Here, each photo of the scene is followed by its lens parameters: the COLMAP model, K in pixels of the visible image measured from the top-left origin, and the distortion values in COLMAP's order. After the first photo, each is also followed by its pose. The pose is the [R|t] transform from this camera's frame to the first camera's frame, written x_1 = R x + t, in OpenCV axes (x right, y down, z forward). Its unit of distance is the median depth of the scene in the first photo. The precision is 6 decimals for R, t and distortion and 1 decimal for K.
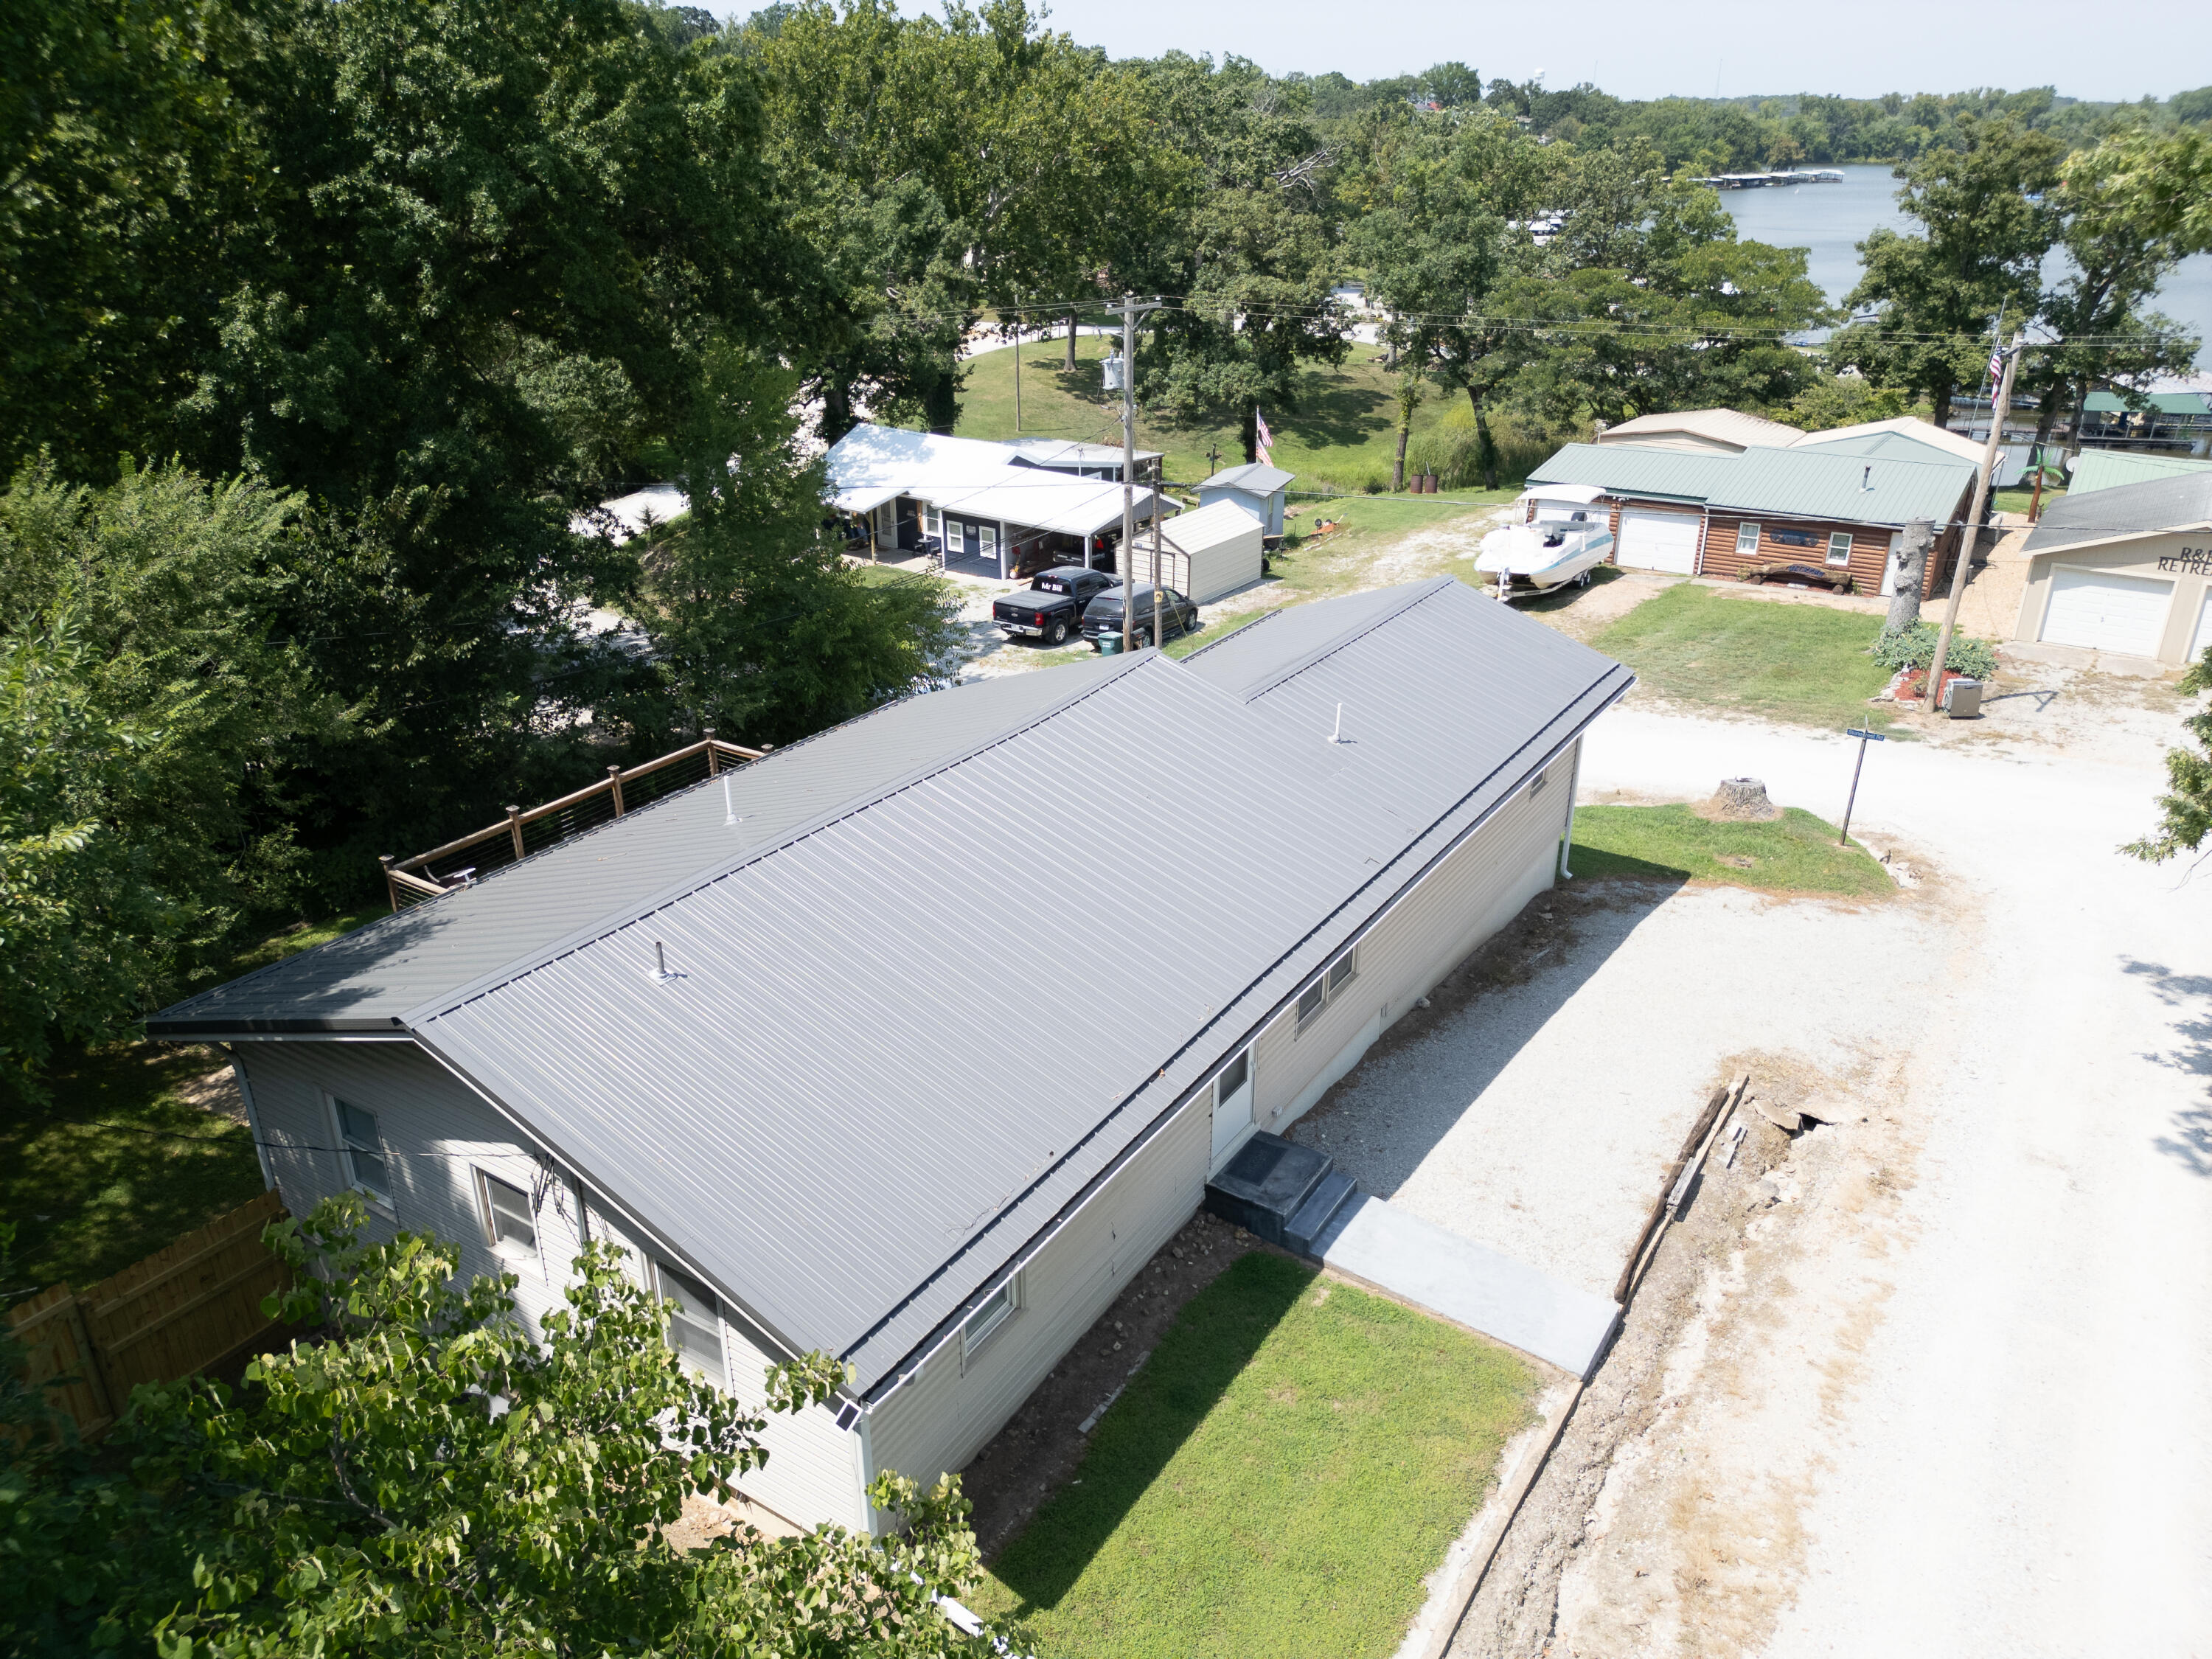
lens RADIAL K [[1529.8, 0, 1106.0], [0, 1529.8, 829.5], [0, 0, 1]] dist [0.097648, -0.113186]
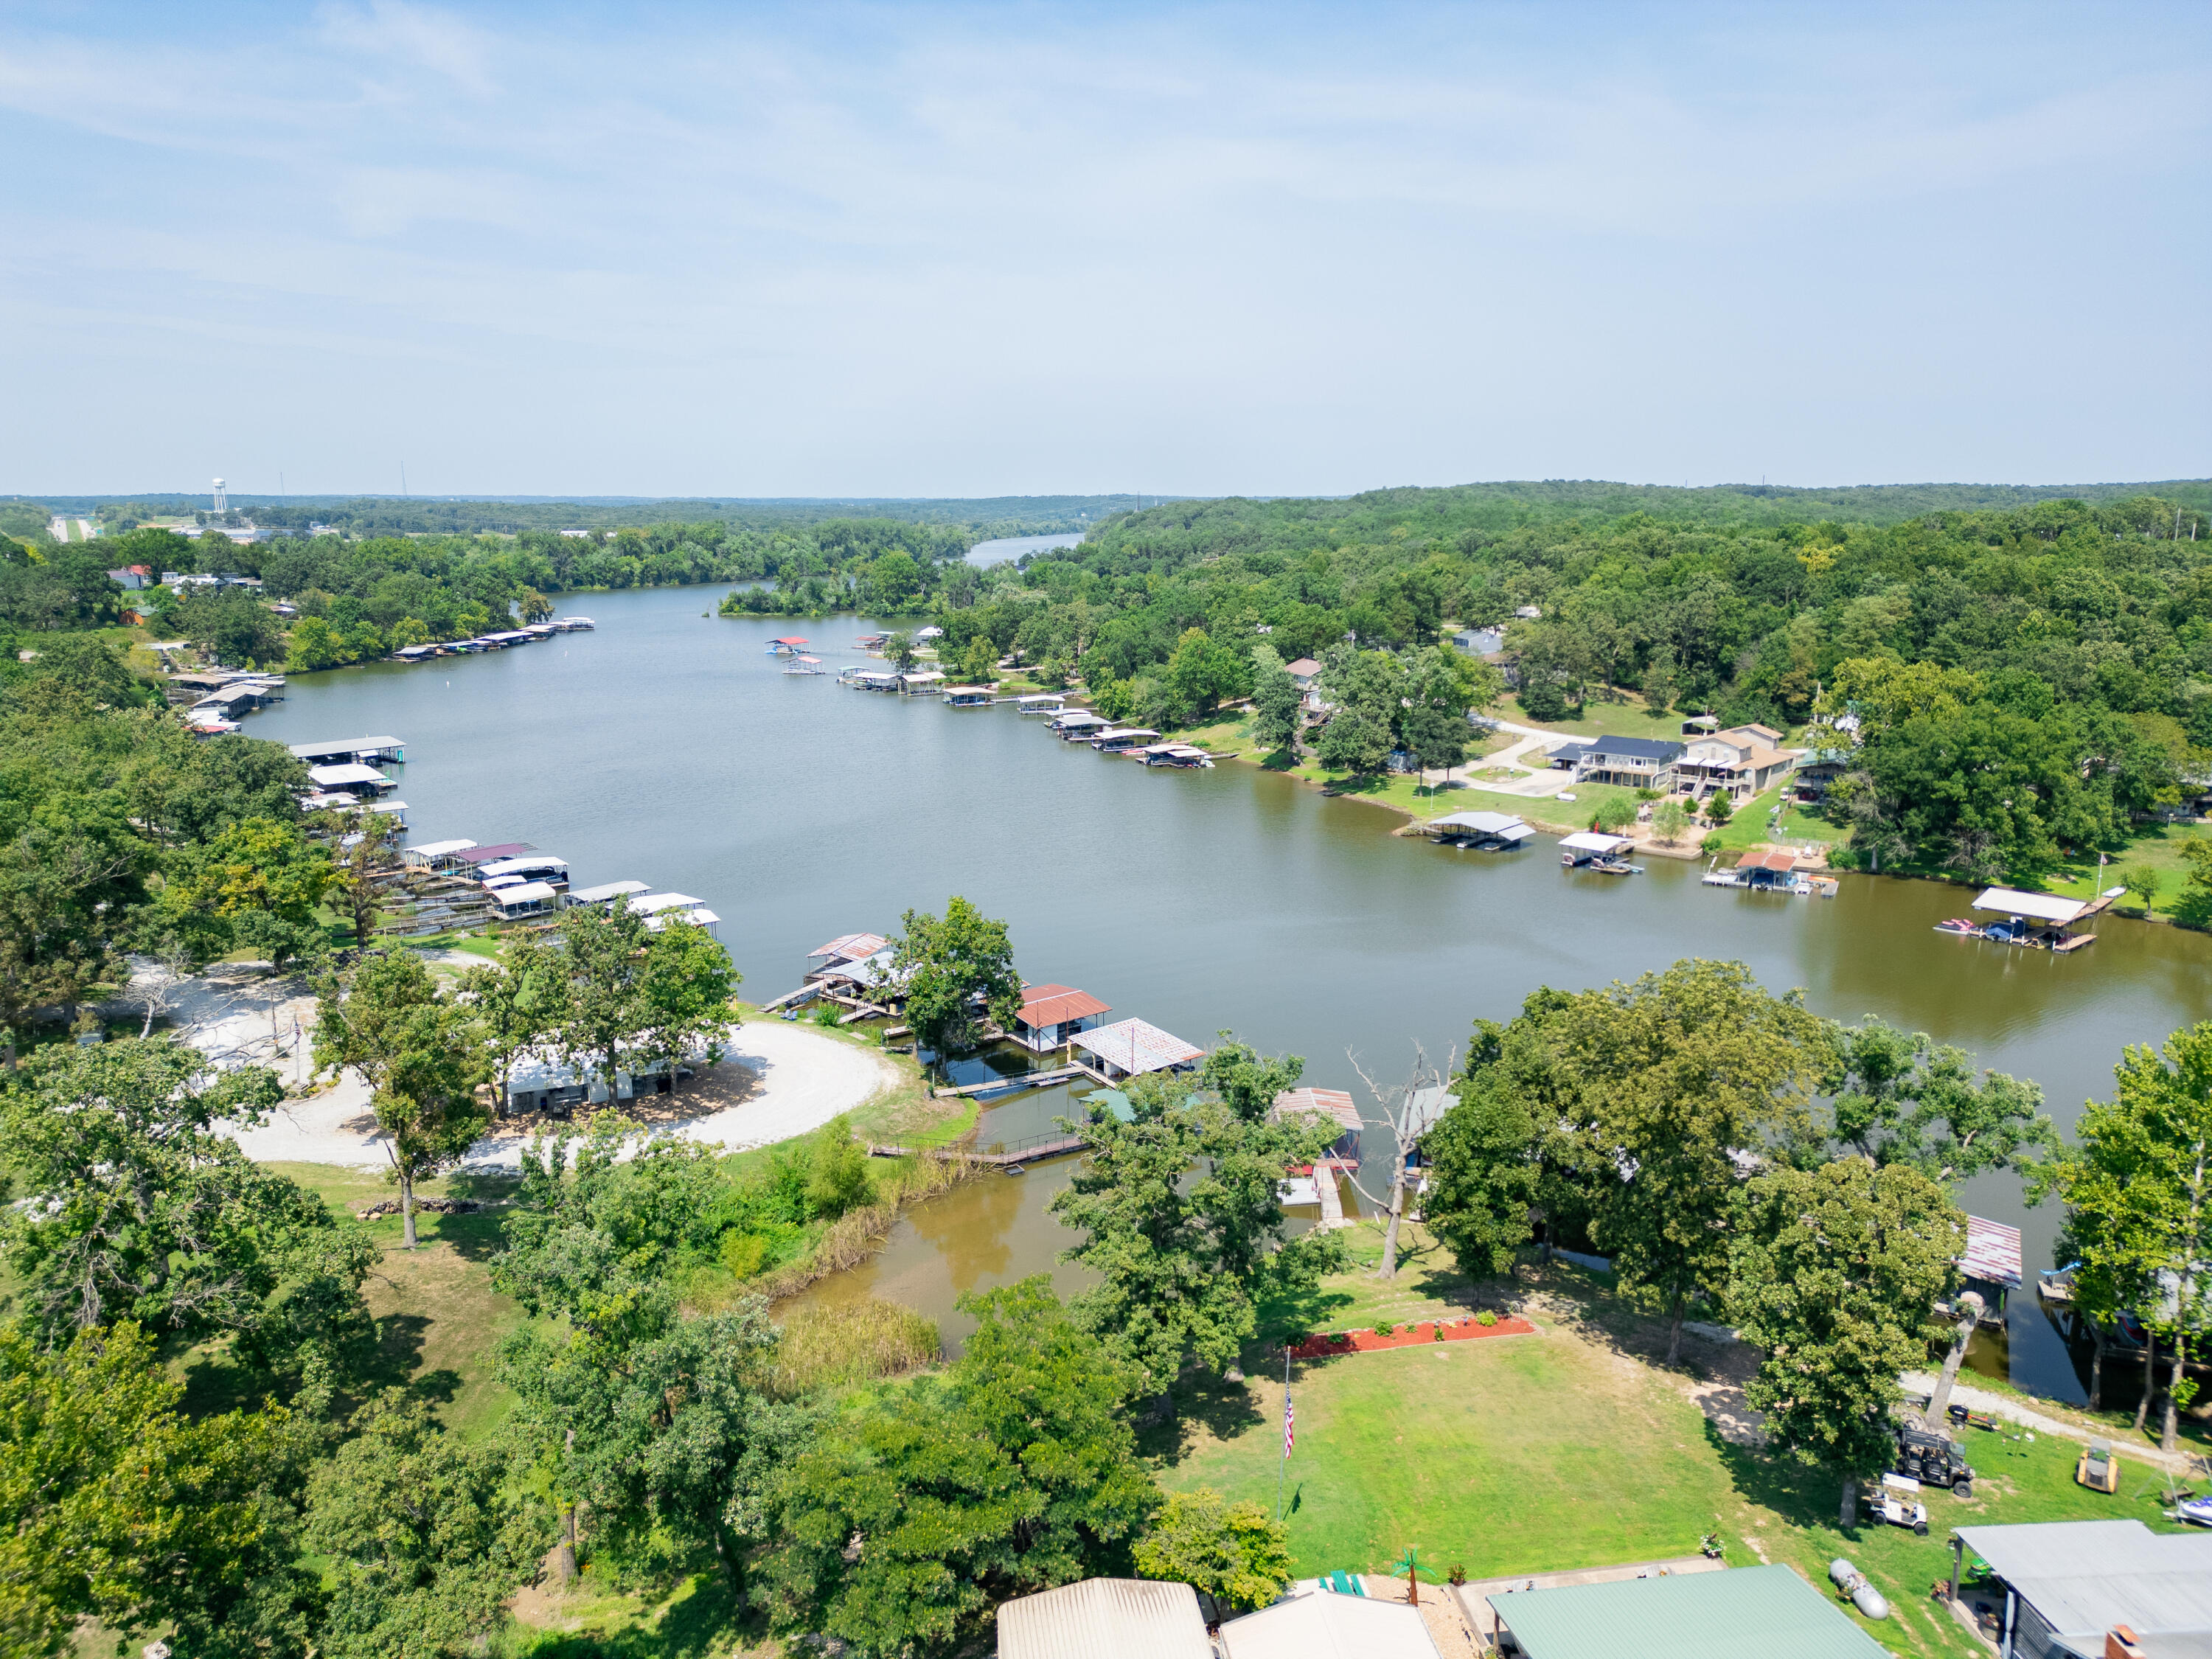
lens RADIAL K [[1529.8, 0, 1106.0], [0, 1529.8, 829.5], [0, 0, 1]] dist [0.097648, -0.113186]
pose [[0.724776, -0.140581, 0.674490, -0.211265], [0.283355, 0.953159, -0.105818, -1.044562], [-0.628020, 0.267814, 0.730662, 0.476795]]
